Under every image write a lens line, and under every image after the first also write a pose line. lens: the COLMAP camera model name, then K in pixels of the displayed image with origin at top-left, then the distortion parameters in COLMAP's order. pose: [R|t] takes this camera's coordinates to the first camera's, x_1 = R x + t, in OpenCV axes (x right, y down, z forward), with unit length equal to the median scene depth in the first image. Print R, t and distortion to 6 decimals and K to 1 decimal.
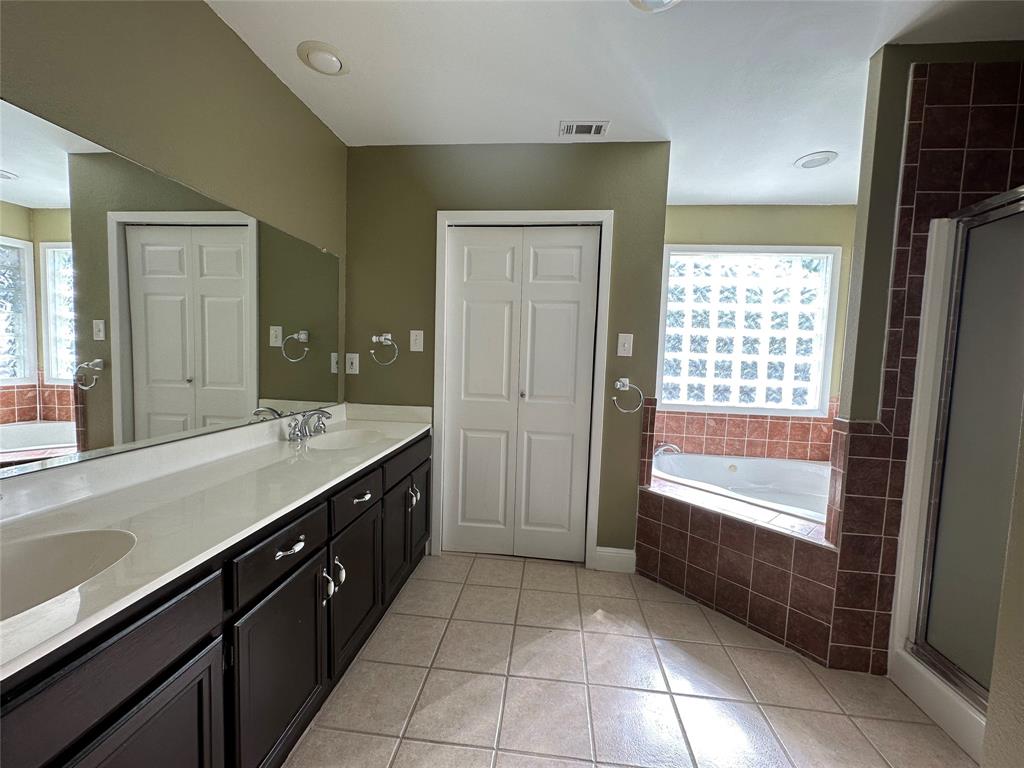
lens RADIAL K [[408.9, 0, 512.4], [0, 408.9, 383.3], [0, 0, 1]] dist [-0.003691, -0.000119]
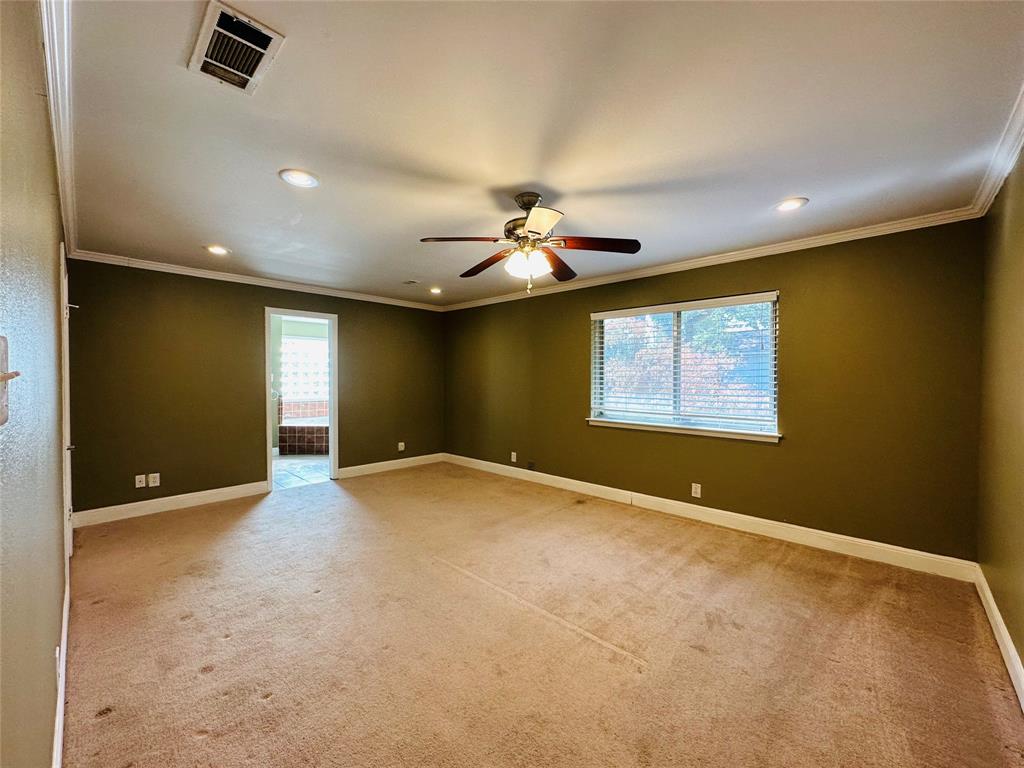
lens RADIAL K [[408.9, 0, 515.3], [0, 408.9, 378.6], [0, 0, 1]] dist [-0.003691, -0.000119]
pose [[0.605035, -0.043024, 0.795035, -1.010244], [0.079623, 0.996803, -0.006652, 0.072089], [-0.792207, 0.067328, 0.606527, -2.226901]]
